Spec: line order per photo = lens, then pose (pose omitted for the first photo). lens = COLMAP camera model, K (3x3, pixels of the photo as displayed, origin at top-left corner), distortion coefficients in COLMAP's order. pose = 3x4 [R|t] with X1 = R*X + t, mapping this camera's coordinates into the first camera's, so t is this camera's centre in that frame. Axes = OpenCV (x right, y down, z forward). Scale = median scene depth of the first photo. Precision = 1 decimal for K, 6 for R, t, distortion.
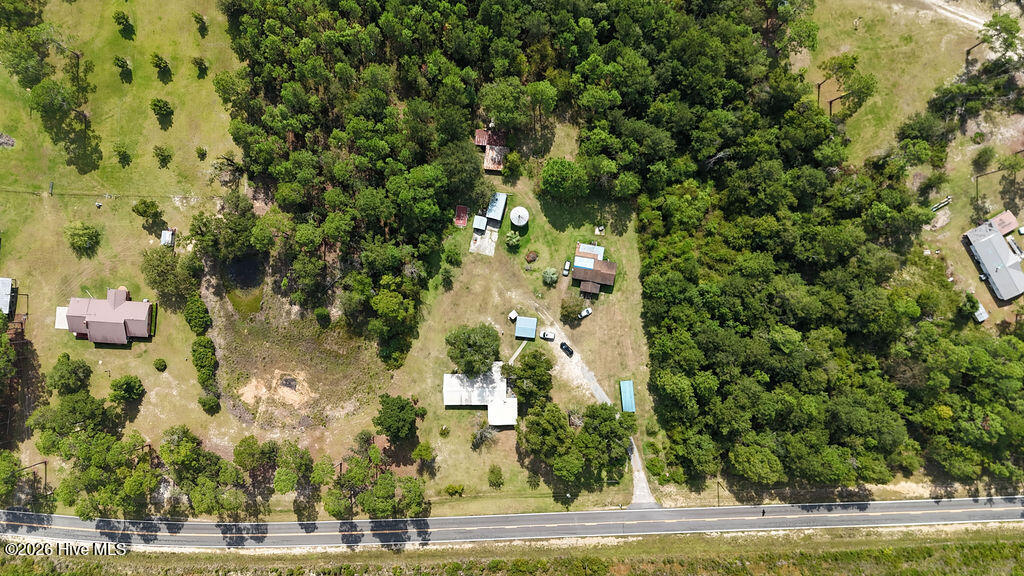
lens RADIAL K [[755.7, 0, 512.5], [0, 755.7, 284.7], [0, 0, 1]] dist [0.075214, -0.081809]
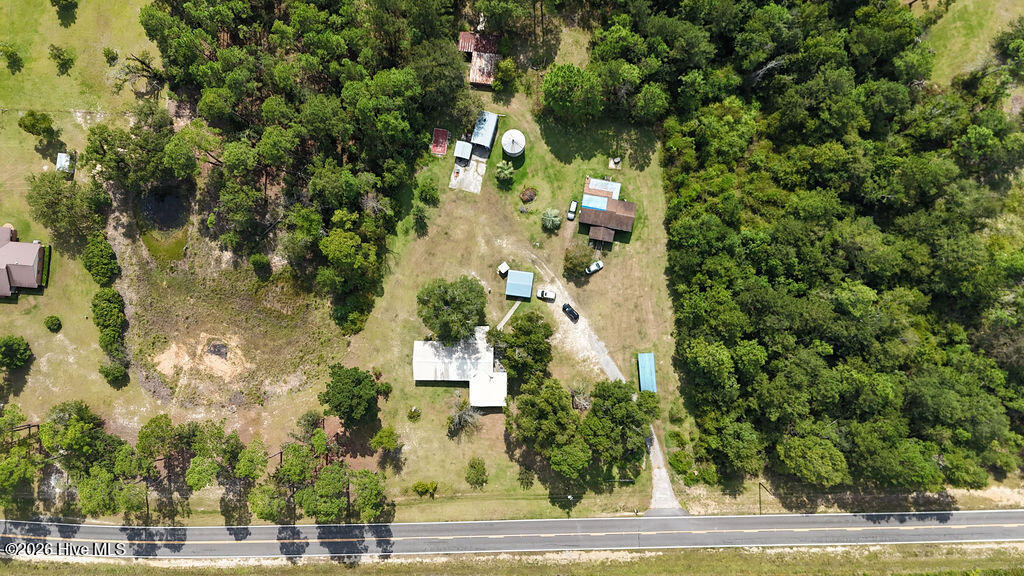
lens RADIAL K [[755.7, 0, 512.5], [0, 755.7, 284.7], [0, 0, 1]] dist [0.075214, -0.081809]
pose [[0.999856, 0.016399, 0.004285, 0.007229], [-0.016386, 0.999862, -0.002910, 0.060472], [-0.004333, 0.002840, 0.999987, 0.213192]]
